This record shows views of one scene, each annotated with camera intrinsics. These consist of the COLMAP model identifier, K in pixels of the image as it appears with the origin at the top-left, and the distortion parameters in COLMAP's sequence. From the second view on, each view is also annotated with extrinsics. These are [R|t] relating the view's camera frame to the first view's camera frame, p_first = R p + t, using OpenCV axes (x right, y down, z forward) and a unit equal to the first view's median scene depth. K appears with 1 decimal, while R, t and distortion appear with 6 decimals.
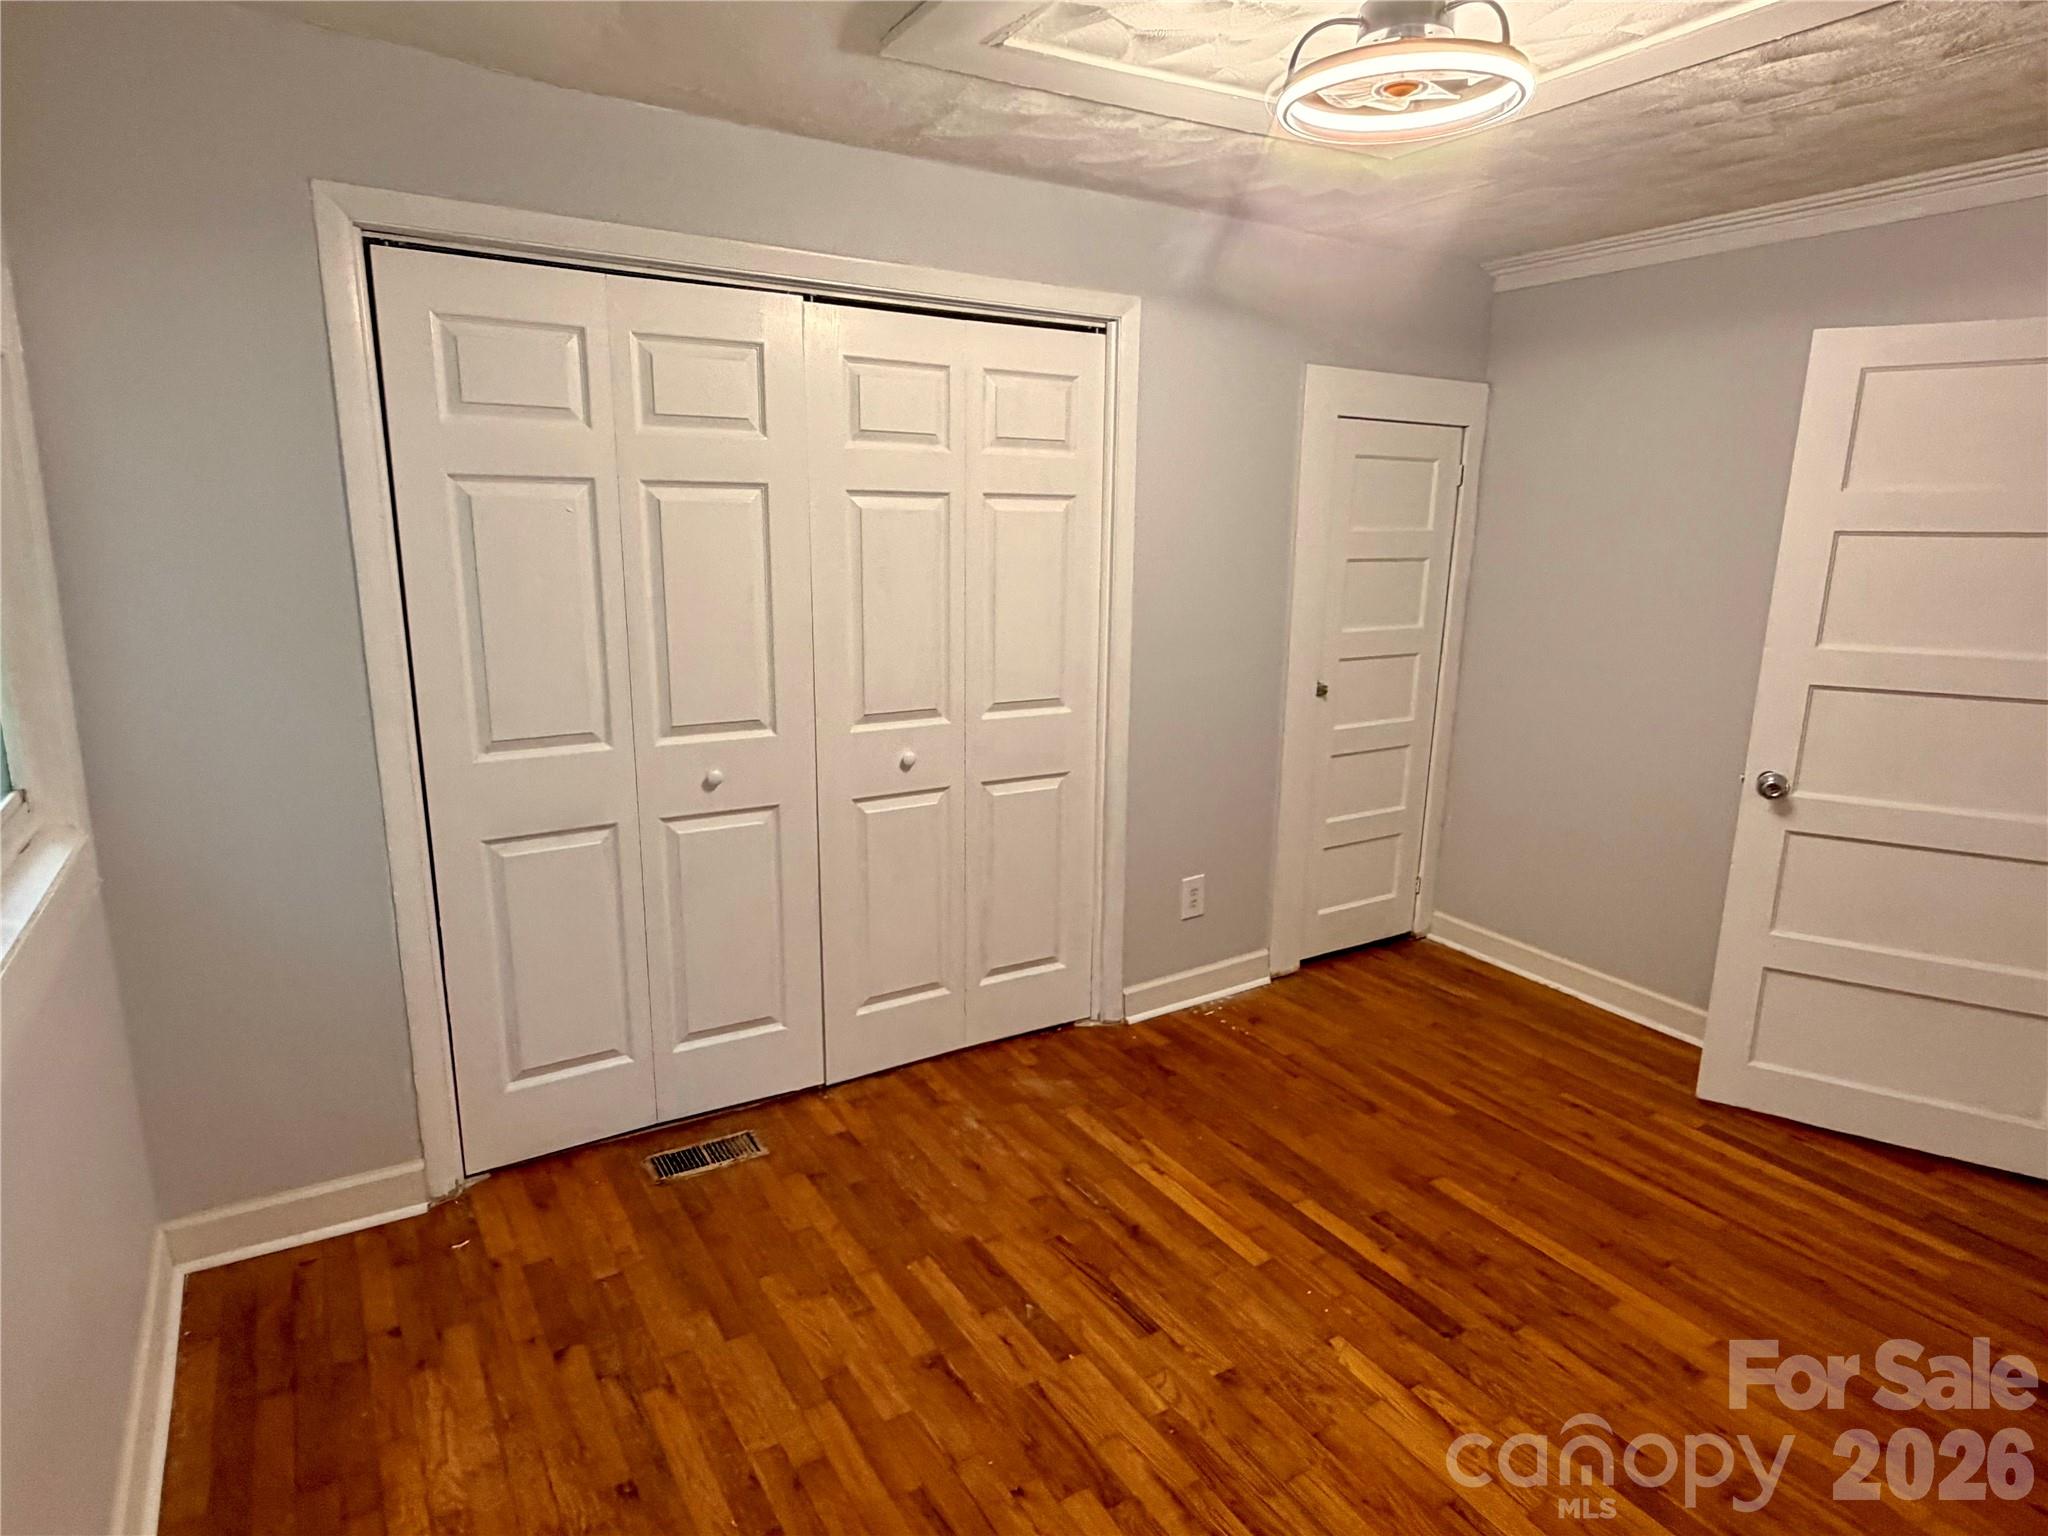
lens RADIAL K [[1144.4, 0, 1024.0], [0, 1144.4, 768.0], [0, 0, 1]] dist [0.002884, -0.000357]
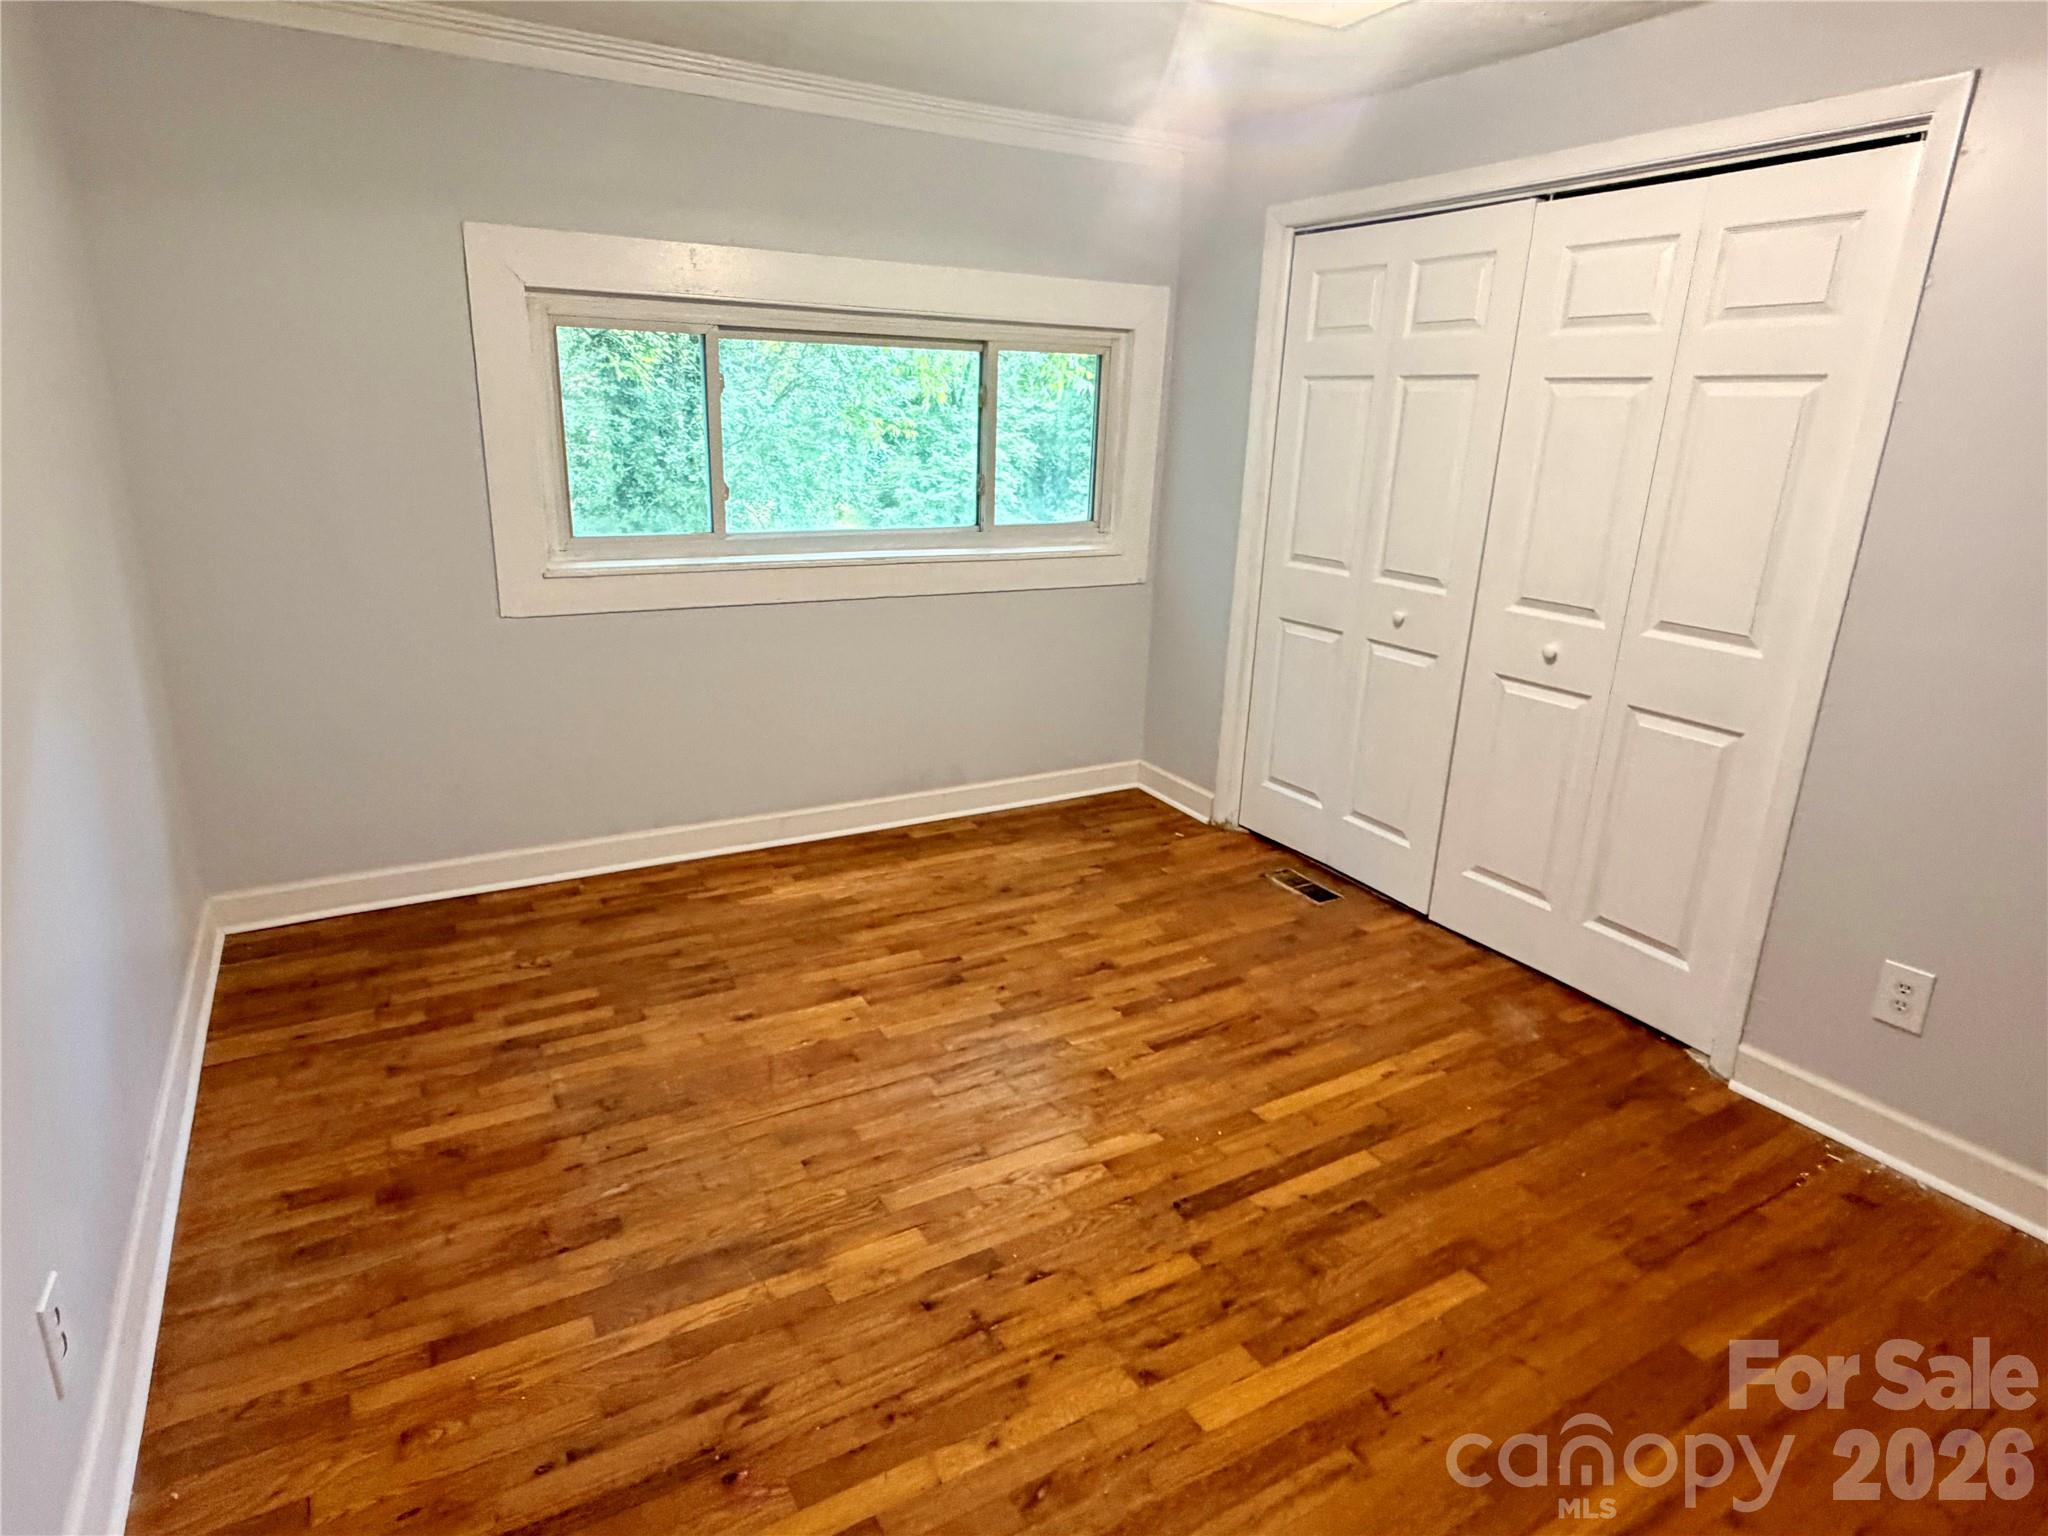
lens RADIAL K [[1144.4, 0, 1024.0], [0, 1144.4, 768.0], [0, 0, 1]] dist [0.002884, -0.000357]
pose [[-0.036423, 0.278698, -0.959688, 1.014992], [-0.253513, 0.926334, 0.278633, -0.085277], [0.966646, 0.253442, 0.036913, 0.611031]]
